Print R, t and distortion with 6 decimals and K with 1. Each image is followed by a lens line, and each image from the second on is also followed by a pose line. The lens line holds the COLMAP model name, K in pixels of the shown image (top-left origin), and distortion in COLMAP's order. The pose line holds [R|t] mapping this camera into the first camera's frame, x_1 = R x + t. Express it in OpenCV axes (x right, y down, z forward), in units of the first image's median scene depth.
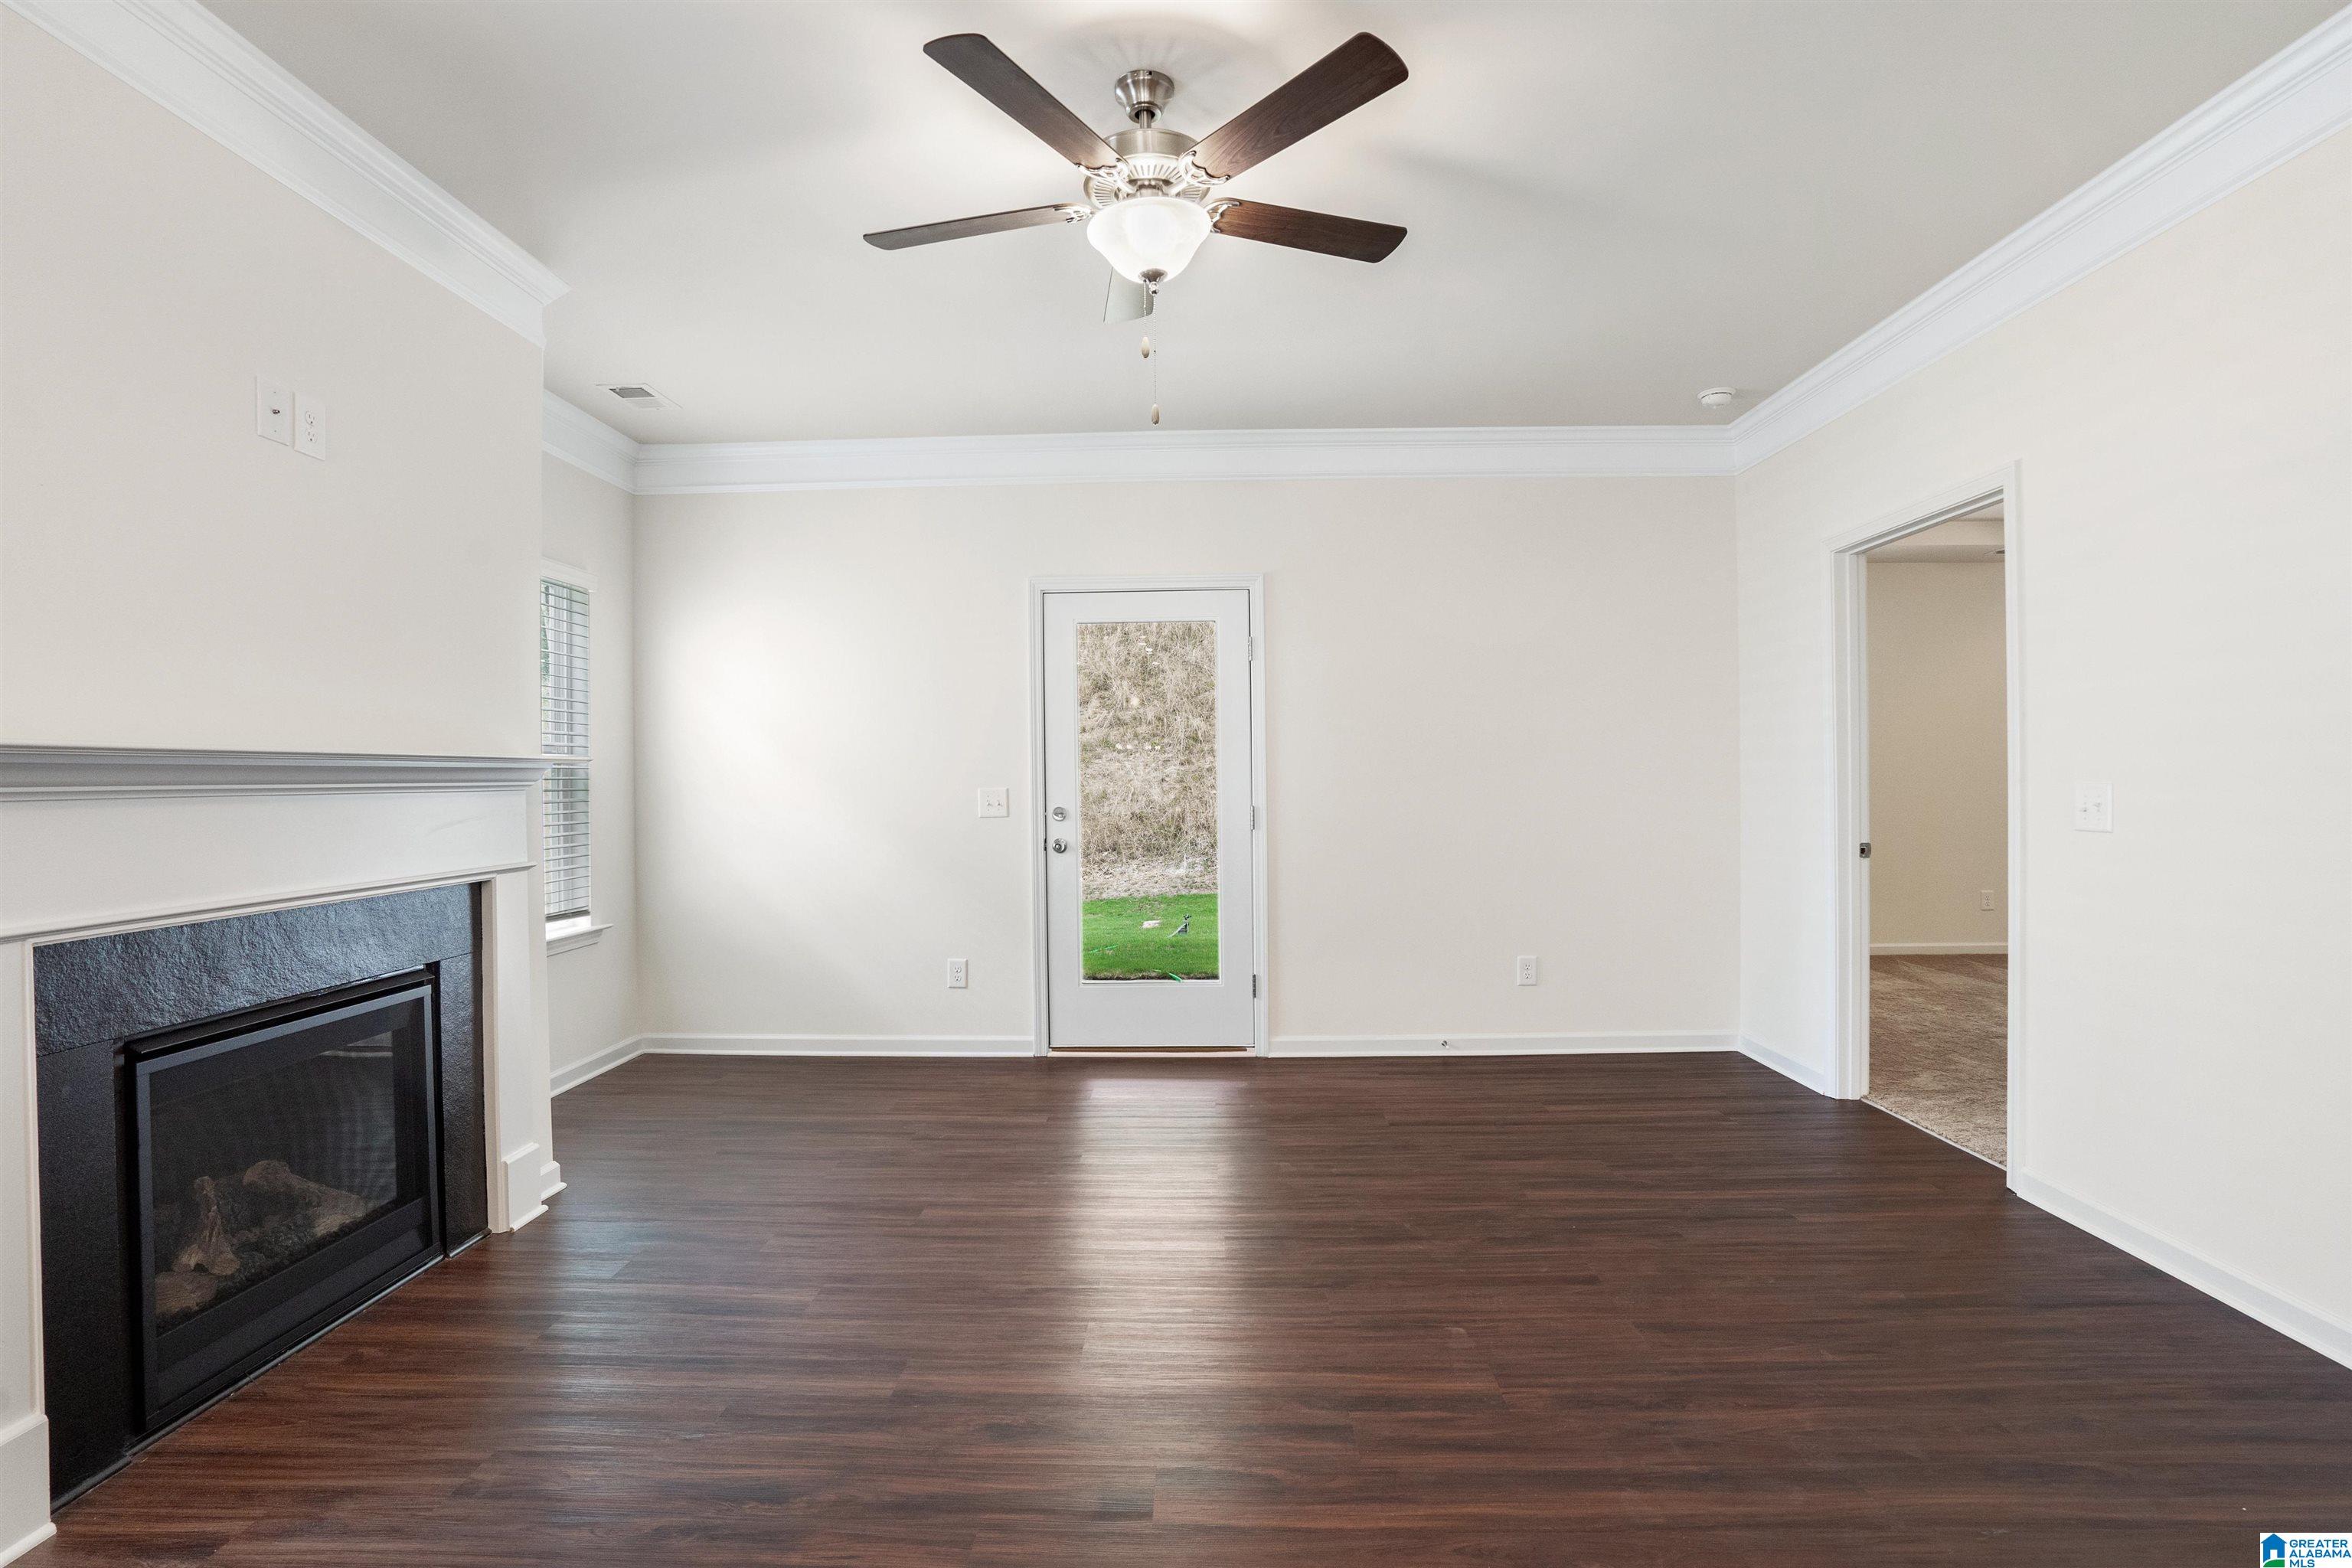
lens RADIAL K [[1120.2, 0, 1176.0], [0, 1120.2, 784.0], [0, 0, 1]] dist [-0.068406, 0.023257]
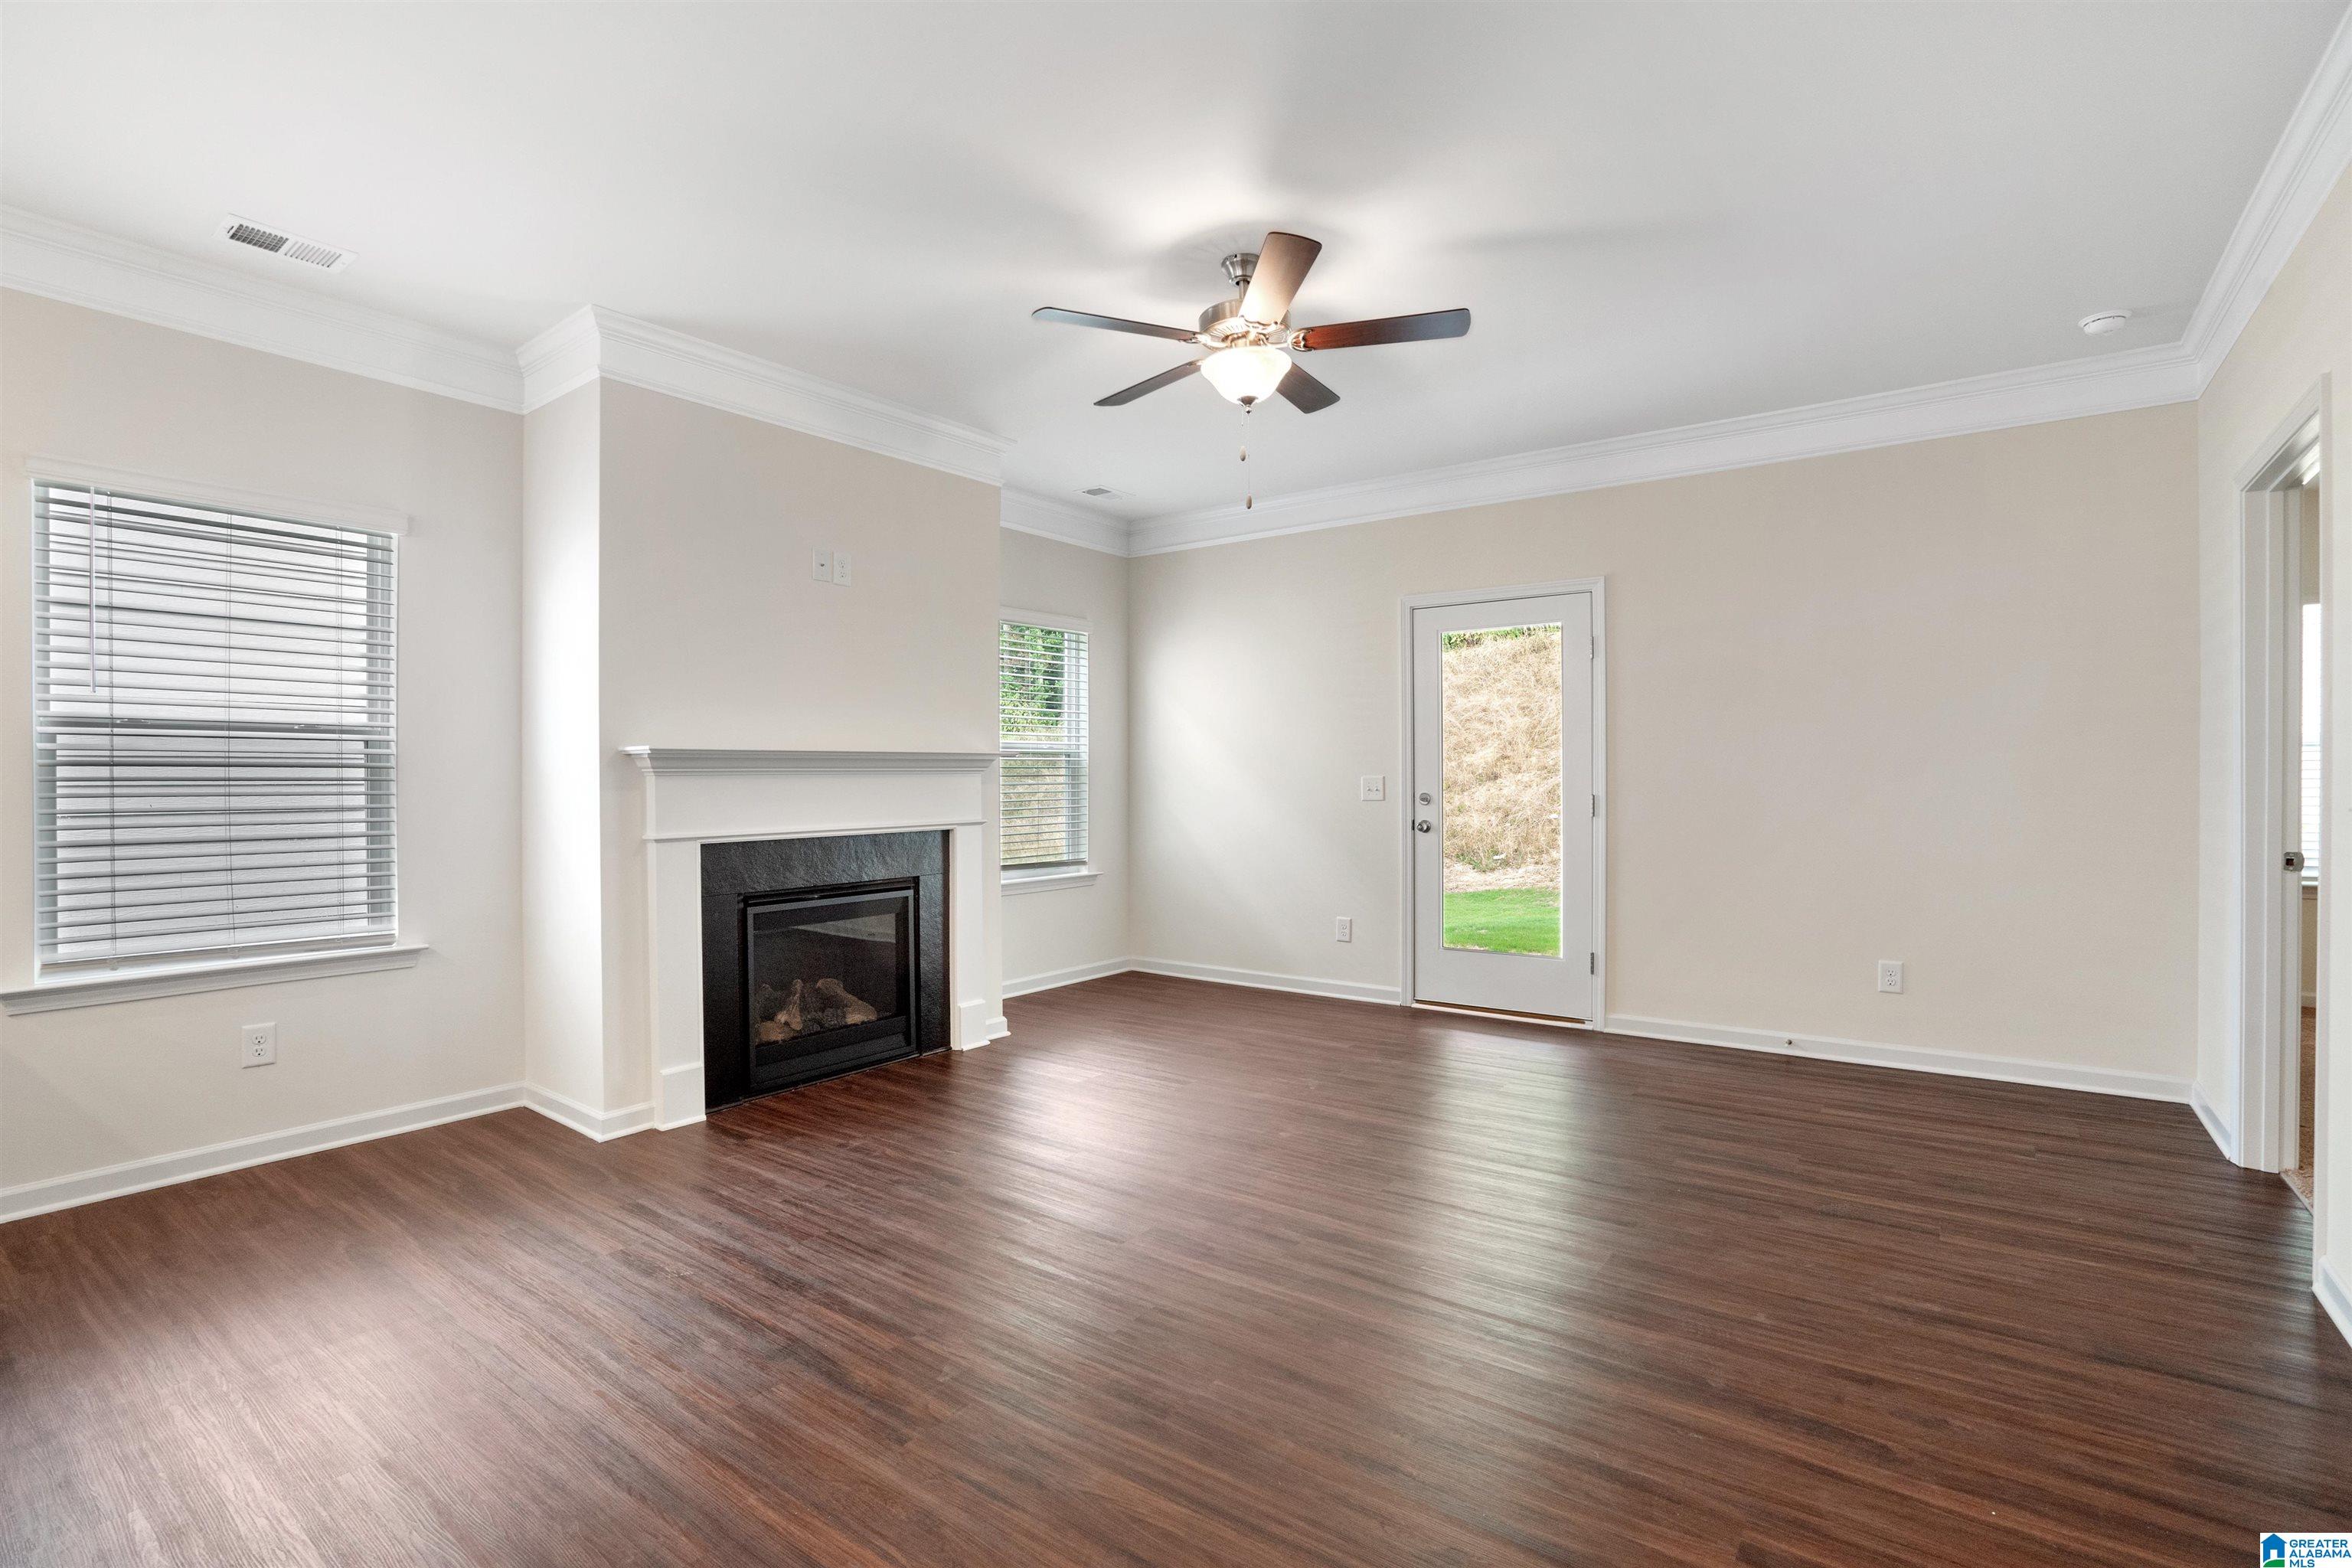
lens RADIAL K [[1120.2, 0, 1176.0], [0, 1120.2, 784.0], [0, 0, 1]] dist [-0.068406, 0.023257]
pose [[0.813646, 0.011007, -0.581257, 0.596111], [-0.006789, 0.999932, 0.009431, 0.003616], [0.581321, -0.003727, 0.813665, -0.147867]]
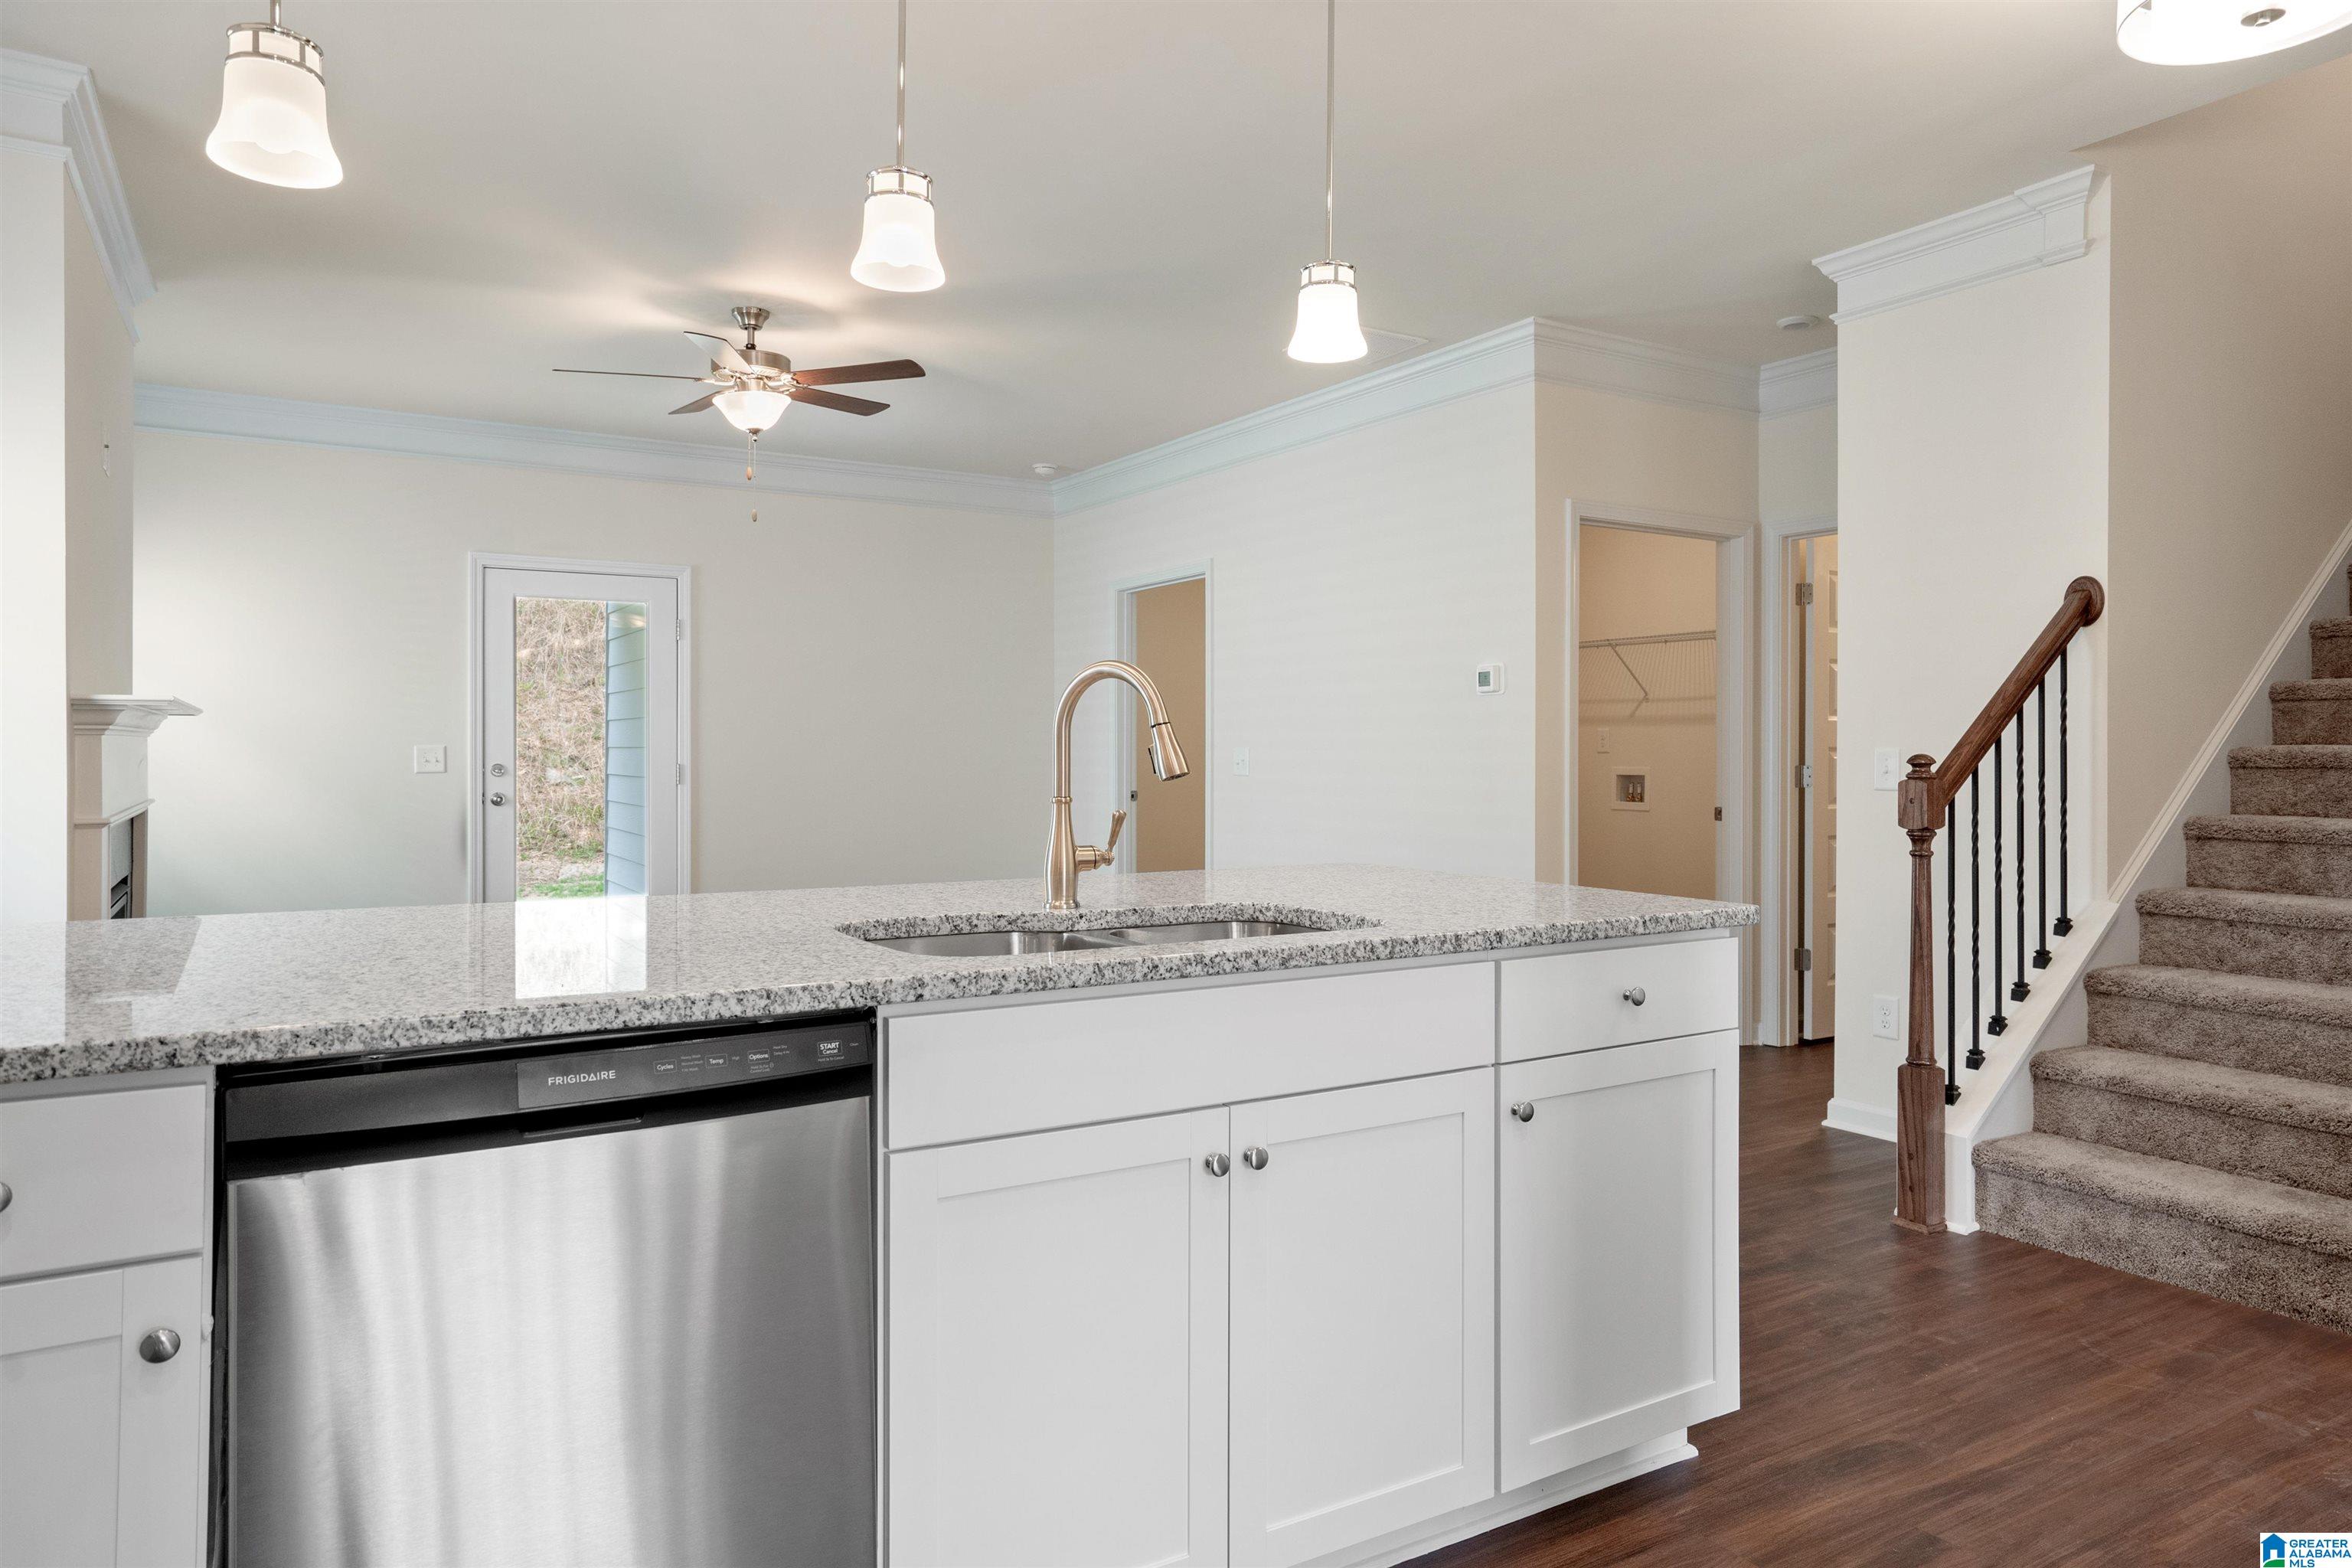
lens RADIAL K [[1455.6, 0, 1186.5], [0, 1455.6, 745.3], [0, 0, 1]] dist [0.004379, 0.000406]
pose [[0.833138, 0.011580, 0.552943, -0.554774], [-0.010411, 0.999932, -0.005255, 0.004545], [-0.552967, -0.001378, 0.833202, -0.944545]]
